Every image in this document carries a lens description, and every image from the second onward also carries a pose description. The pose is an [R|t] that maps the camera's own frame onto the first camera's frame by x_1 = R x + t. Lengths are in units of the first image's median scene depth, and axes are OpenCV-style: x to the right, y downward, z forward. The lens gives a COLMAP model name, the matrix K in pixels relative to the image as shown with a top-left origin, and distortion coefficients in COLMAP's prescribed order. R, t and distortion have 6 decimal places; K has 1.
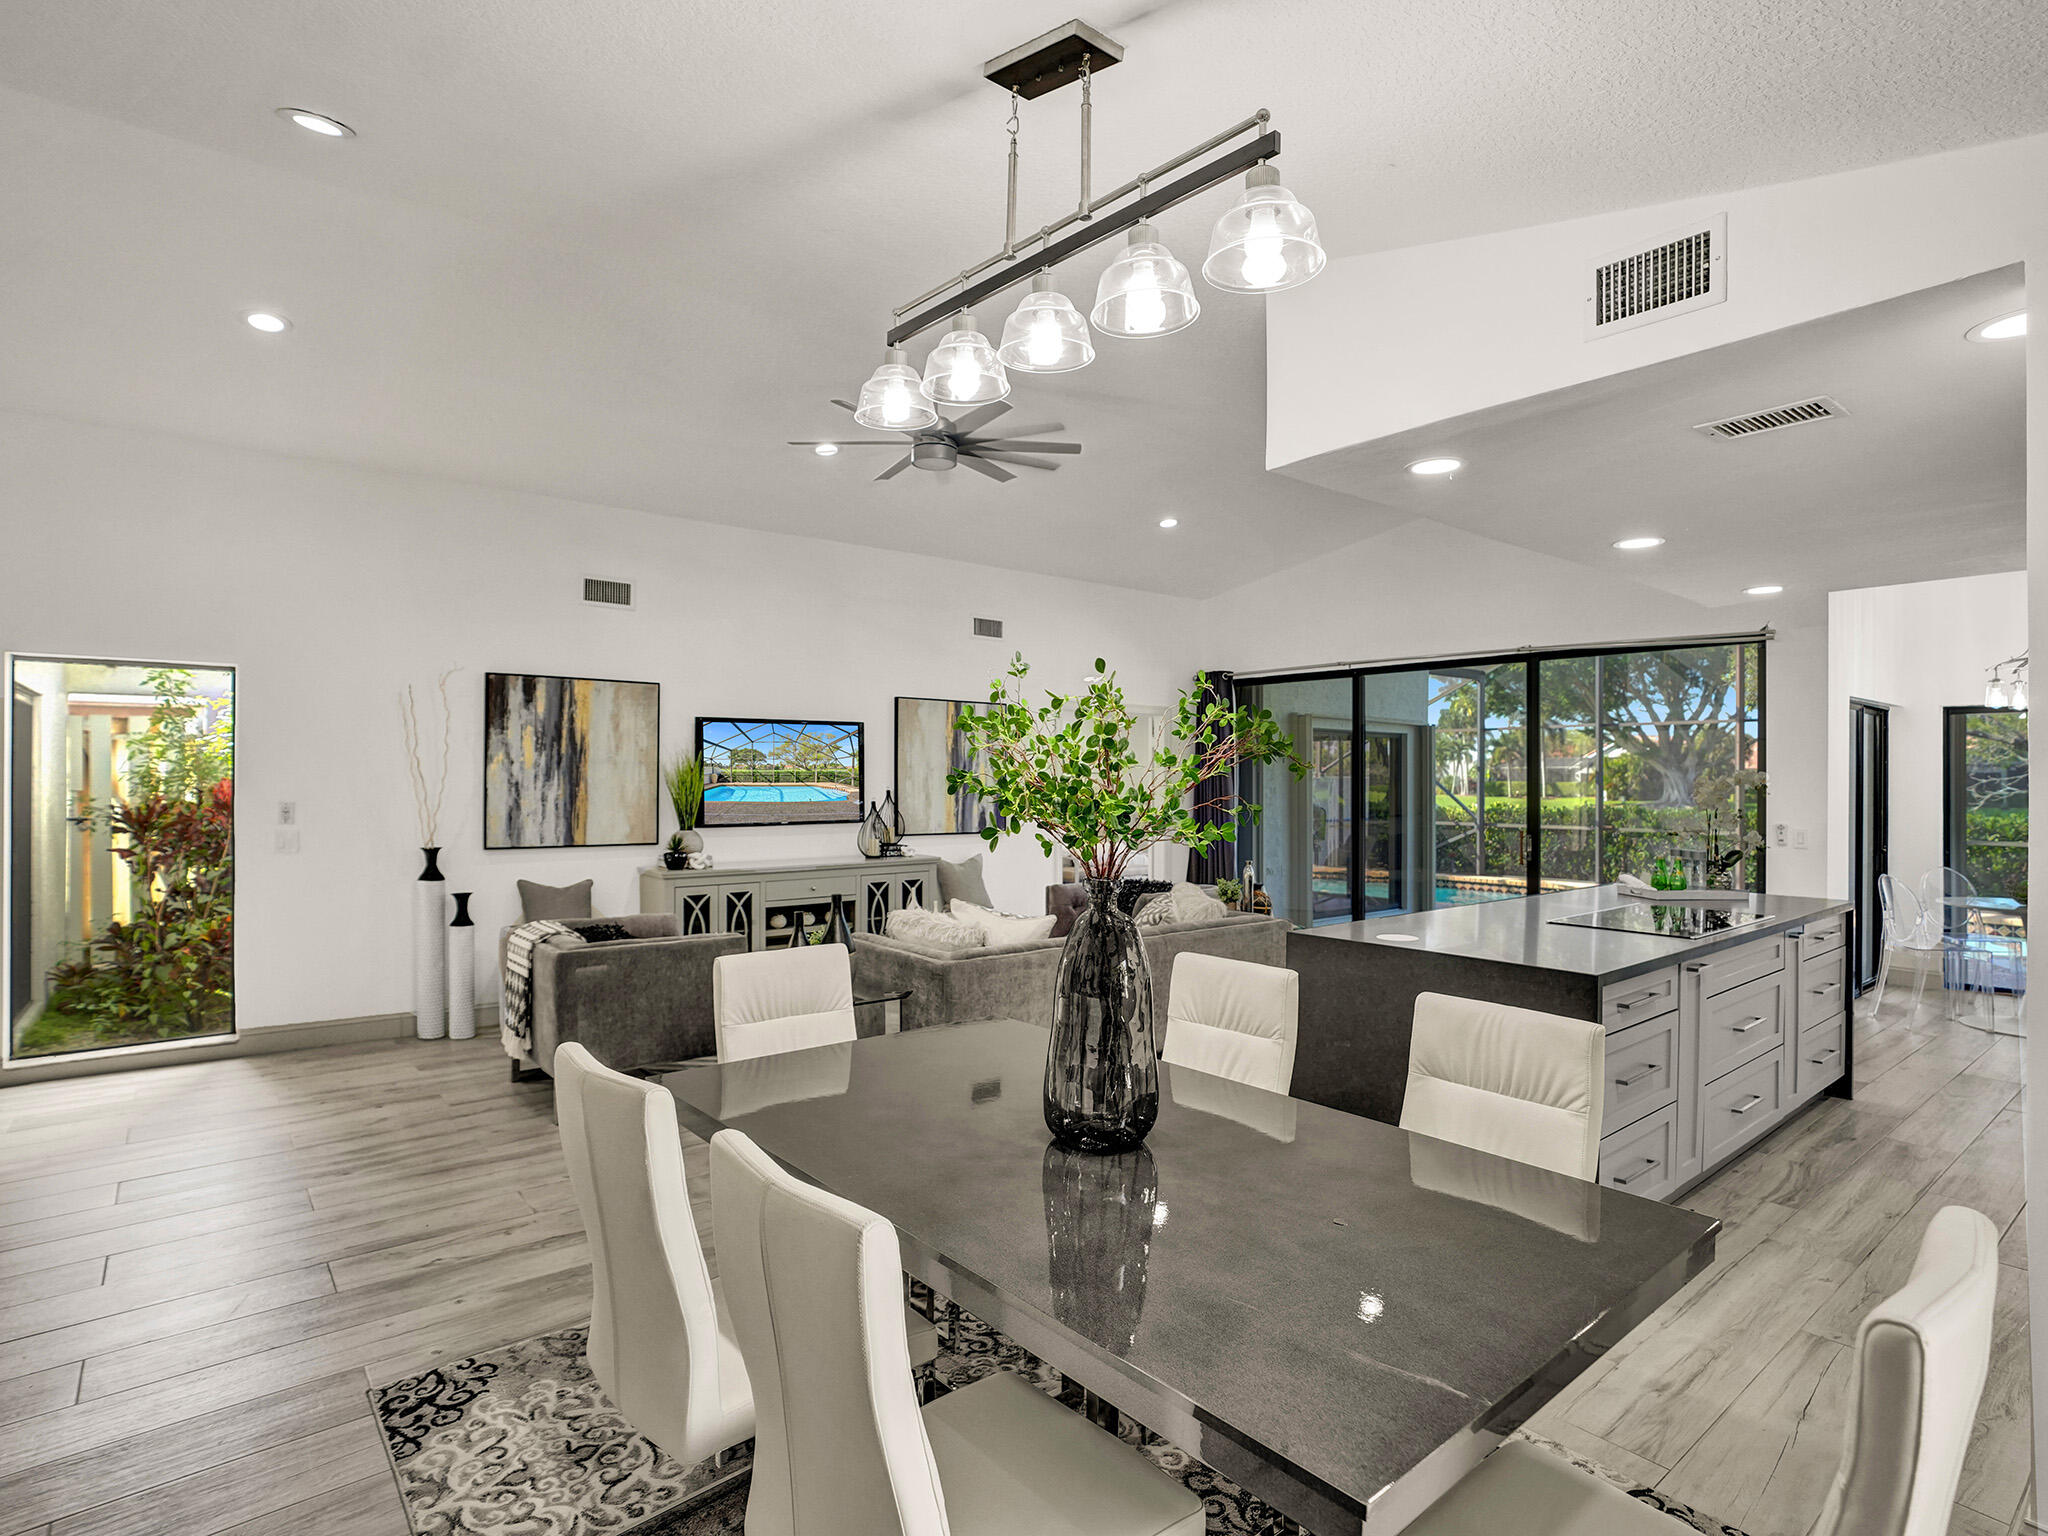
lens RADIAL K [[1063.5, 0, 1026.9], [0, 1063.5, 767.6], [0, 0, 1]] dist [-0.051165, 0.023778]
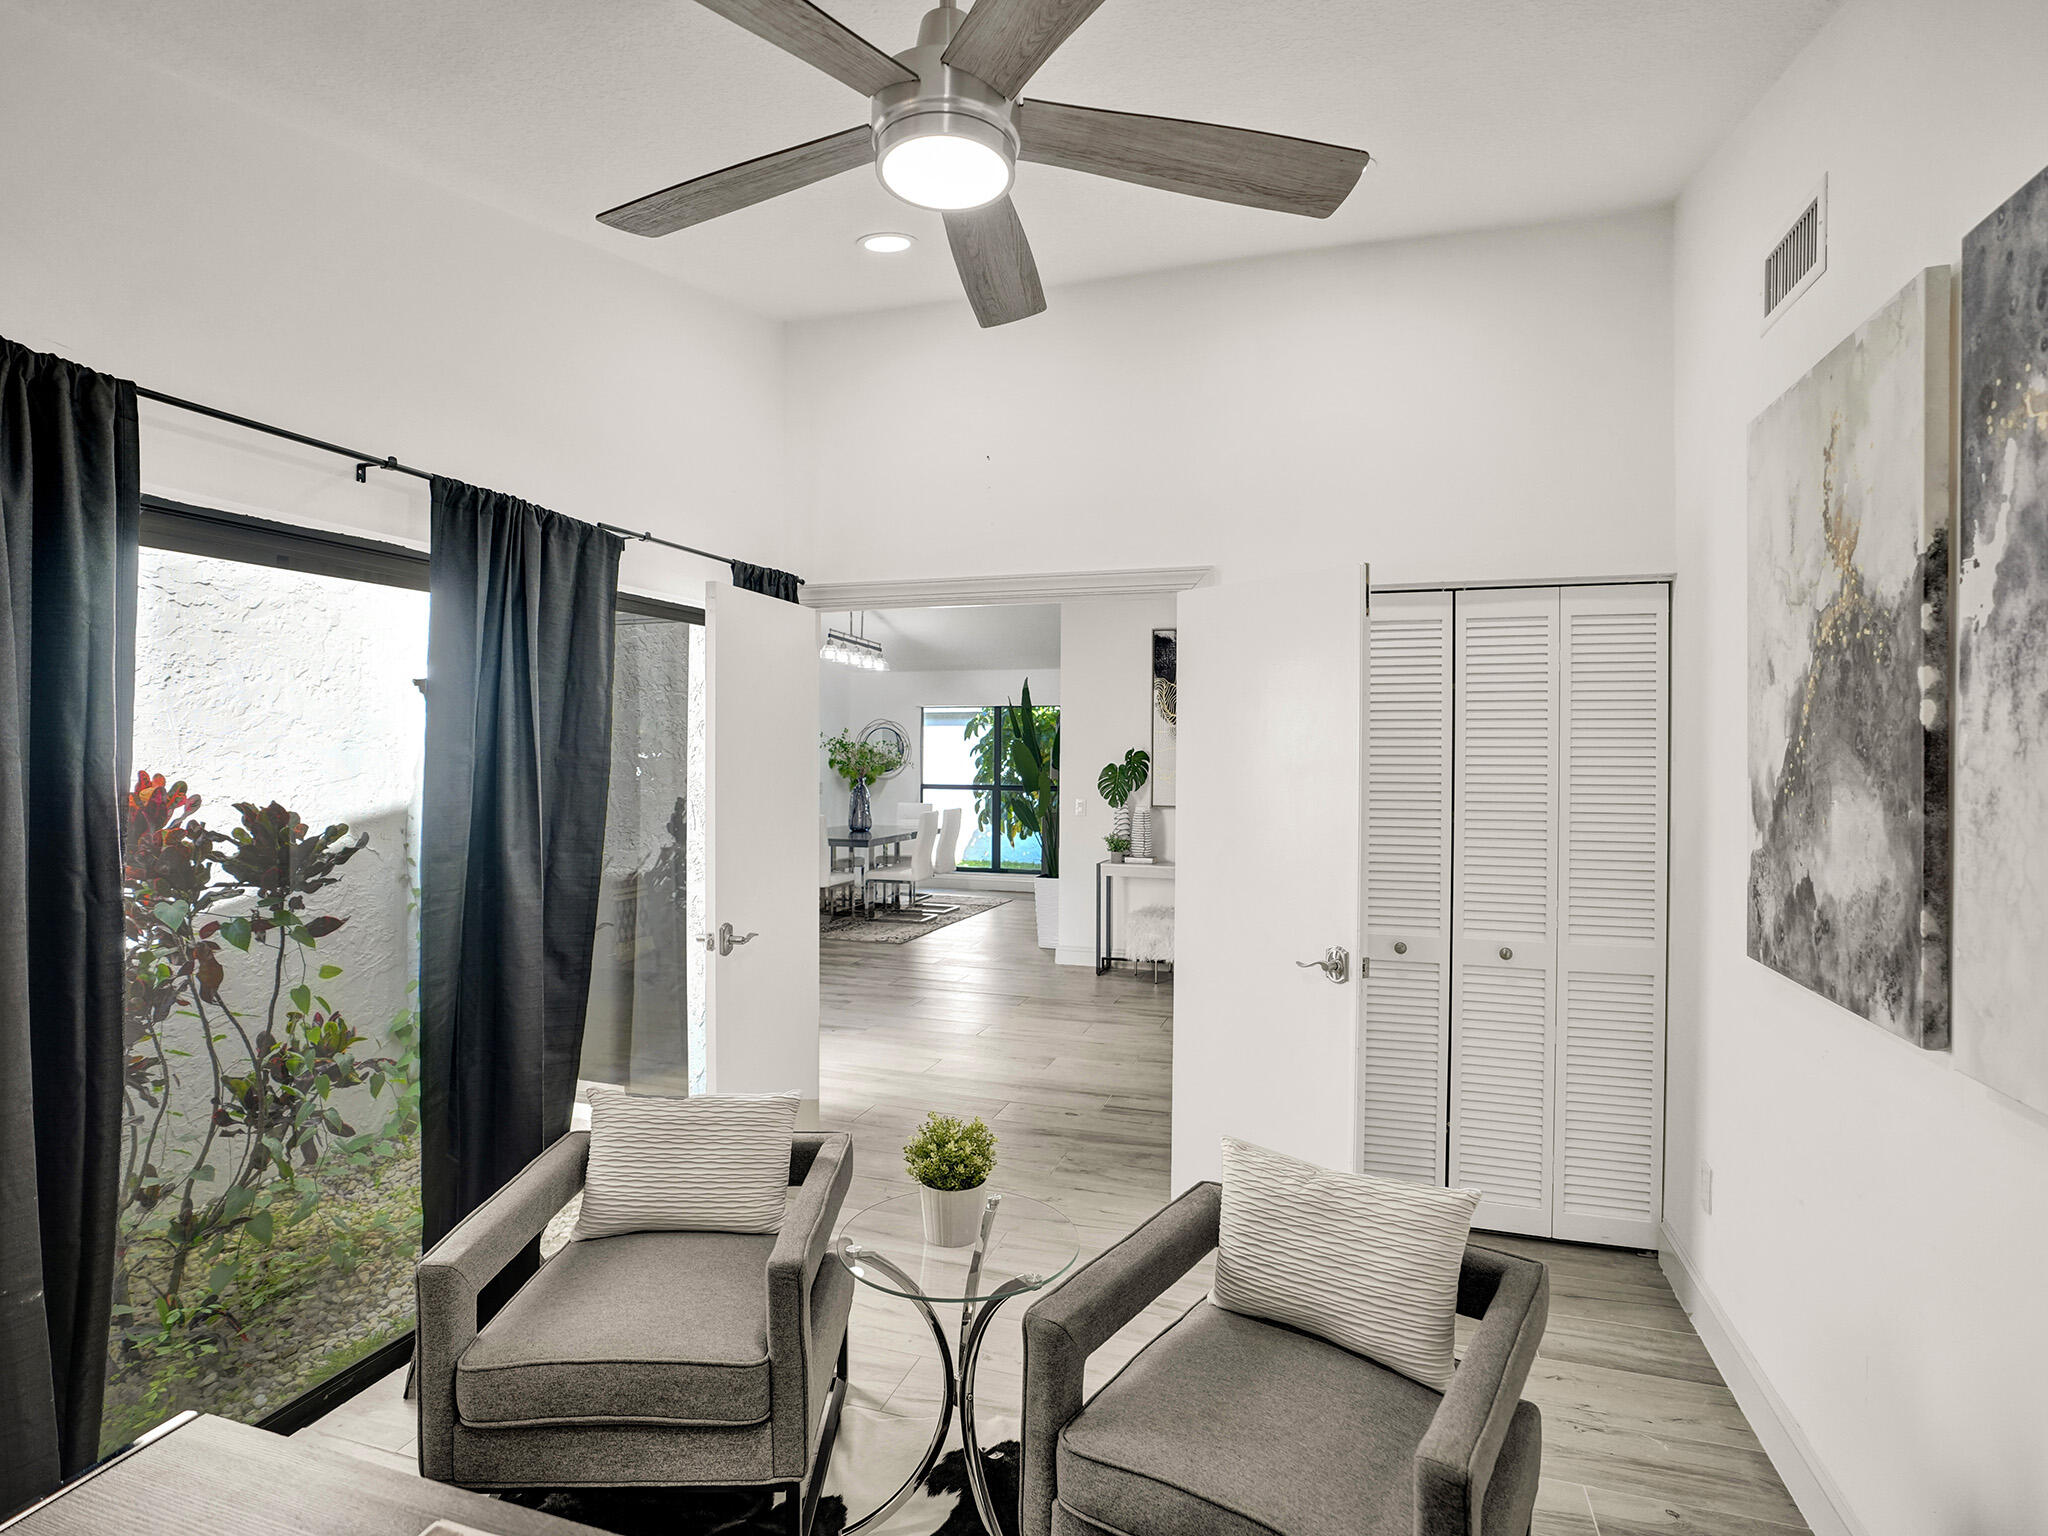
lens RADIAL K [[1071.9, 0, 1024.0], [0, 1071.9, 768.0], [0, 0, 1]] dist [-0.043420, 0.023776]
pose [[-0.549537, -0.015343, 0.835329, -1.406650], [-0.012303, 0.999872, 0.010271, -0.000436], [-0.835379, -0.004633, -0.549655, 0.969828]]
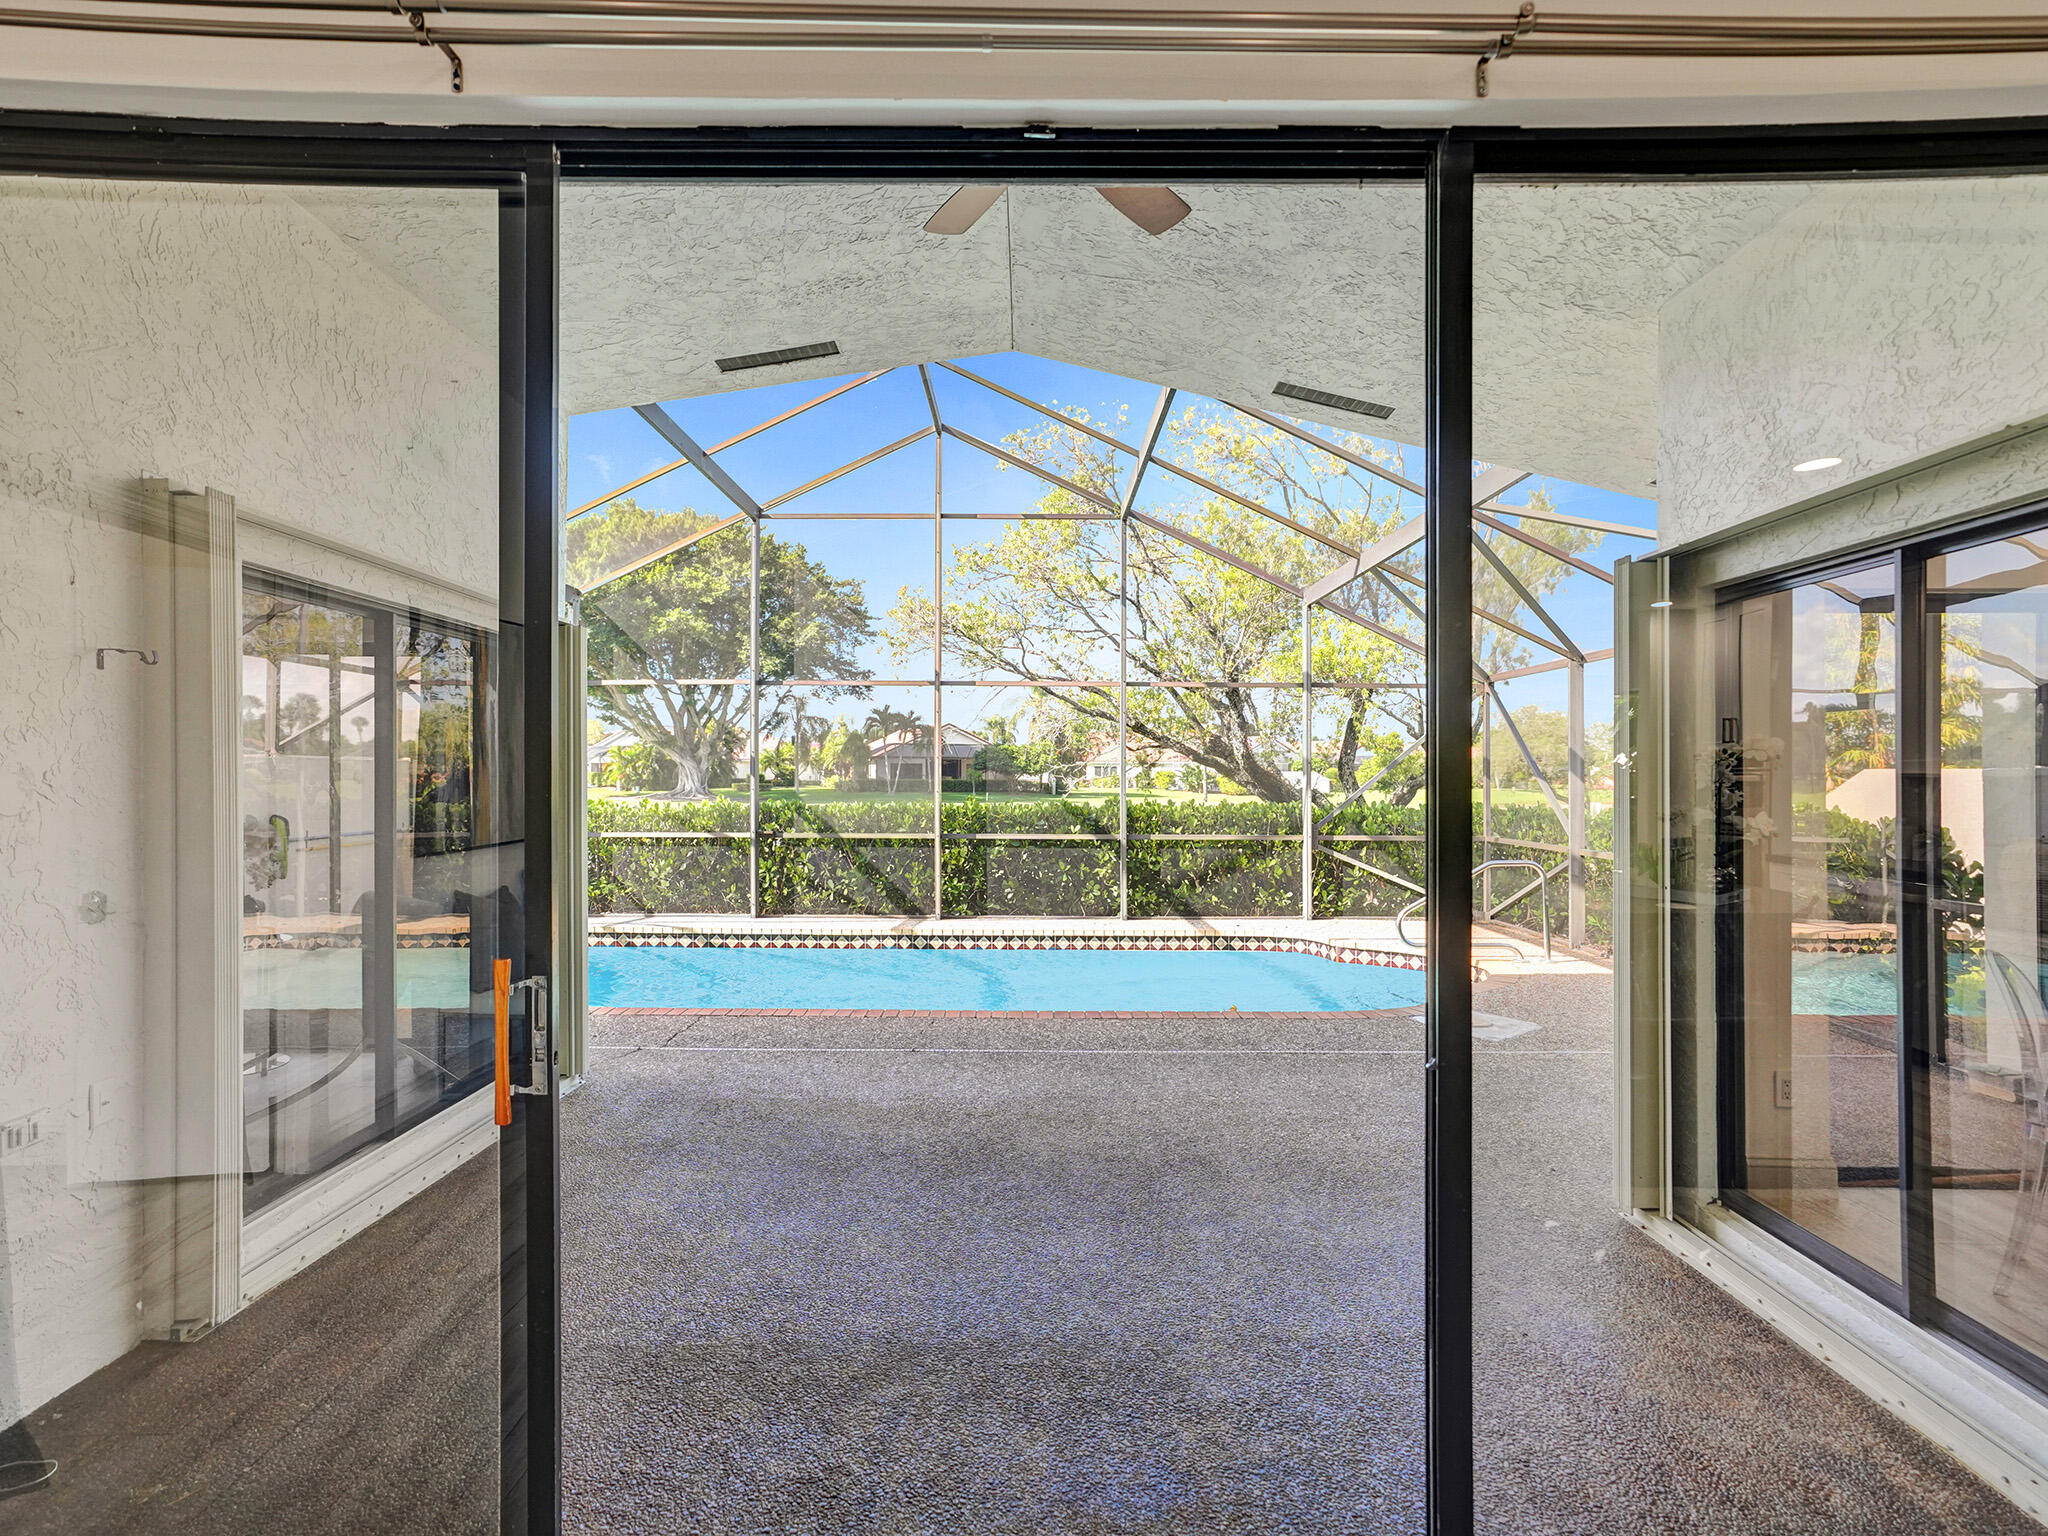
lens RADIAL K [[1071.9, 0, 1024.0], [0, 1071.9, 768.0], [0, 0, 1]] dist [-0.043420, 0.023776]
pose [[0.631734, 0.003804, 0.775176, 0.299514], [-0.012022, 0.999916, 0.004890, 0.024358], [-0.775092, -0.012408, 0.631726, 1.103228]]
